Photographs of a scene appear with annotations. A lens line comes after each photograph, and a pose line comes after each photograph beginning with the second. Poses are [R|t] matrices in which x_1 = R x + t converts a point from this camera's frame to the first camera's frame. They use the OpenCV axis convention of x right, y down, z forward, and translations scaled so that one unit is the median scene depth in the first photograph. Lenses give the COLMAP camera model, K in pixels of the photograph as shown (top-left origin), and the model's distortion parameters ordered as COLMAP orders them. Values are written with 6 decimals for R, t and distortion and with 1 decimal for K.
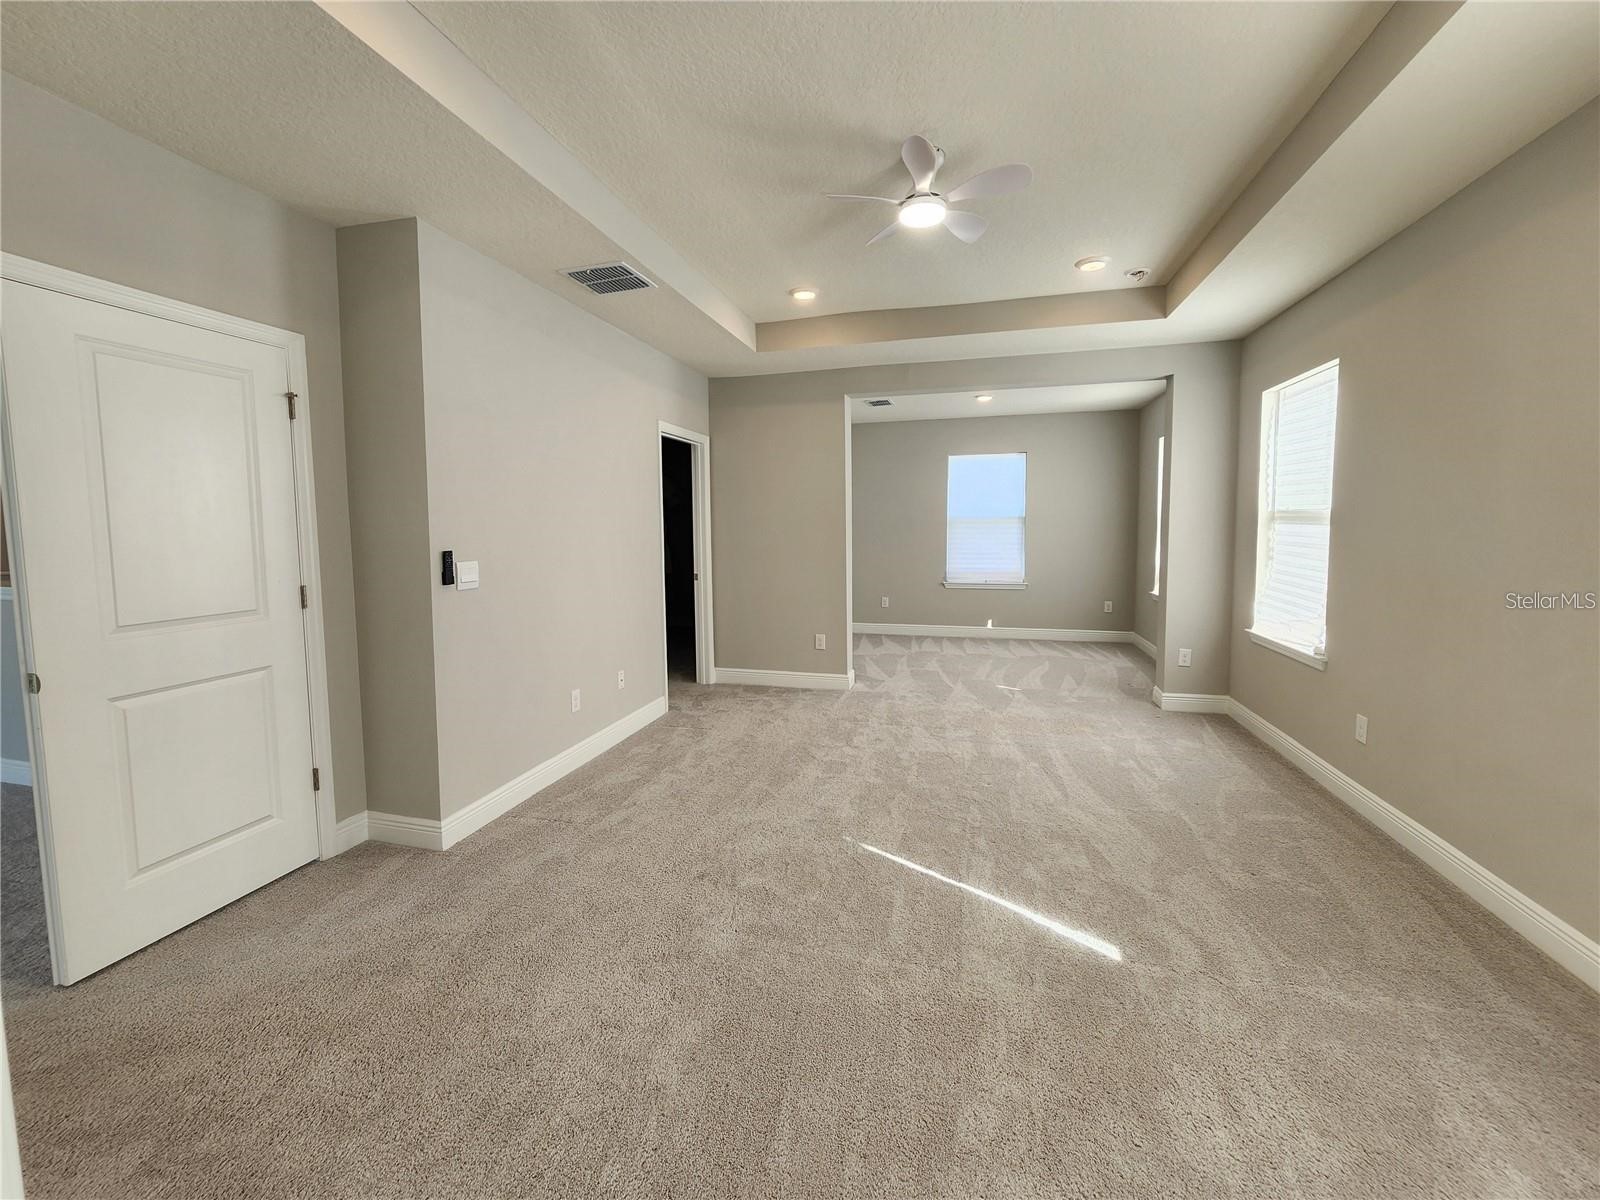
lens RADIAL K [[650.5, 0, 789.3], [0, 650.5, 571.2], [0, 0, 1]] dist [-0.000764, -0.000077]
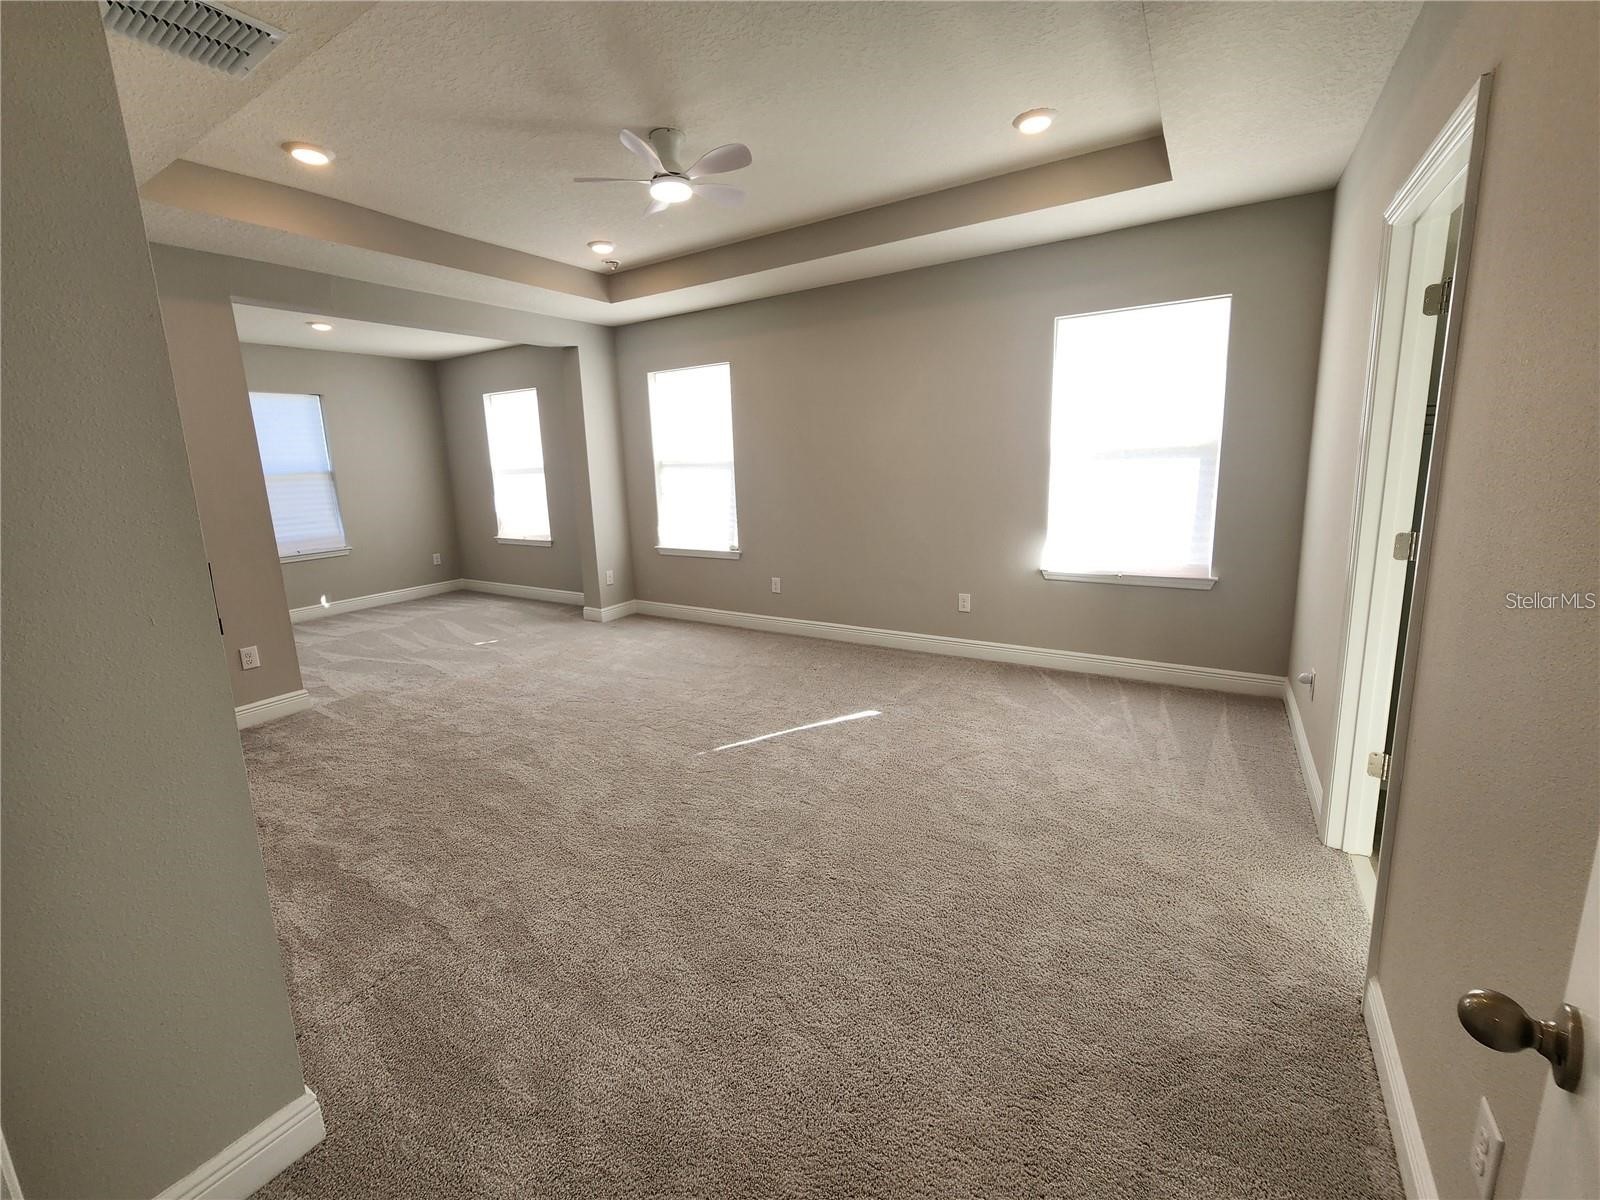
lens RADIAL K [[650.5, 0, 789.3], [0, 650.5, 571.2], [0, 0, 1]] dist [-0.000764, -0.000077]
pose [[0.288655, -0.166706, 0.942808, -0.561329], [0.100078, 0.984584, 0.143452, -0.030844], [-0.952188, 0.052946, 0.300889, 0.323461]]
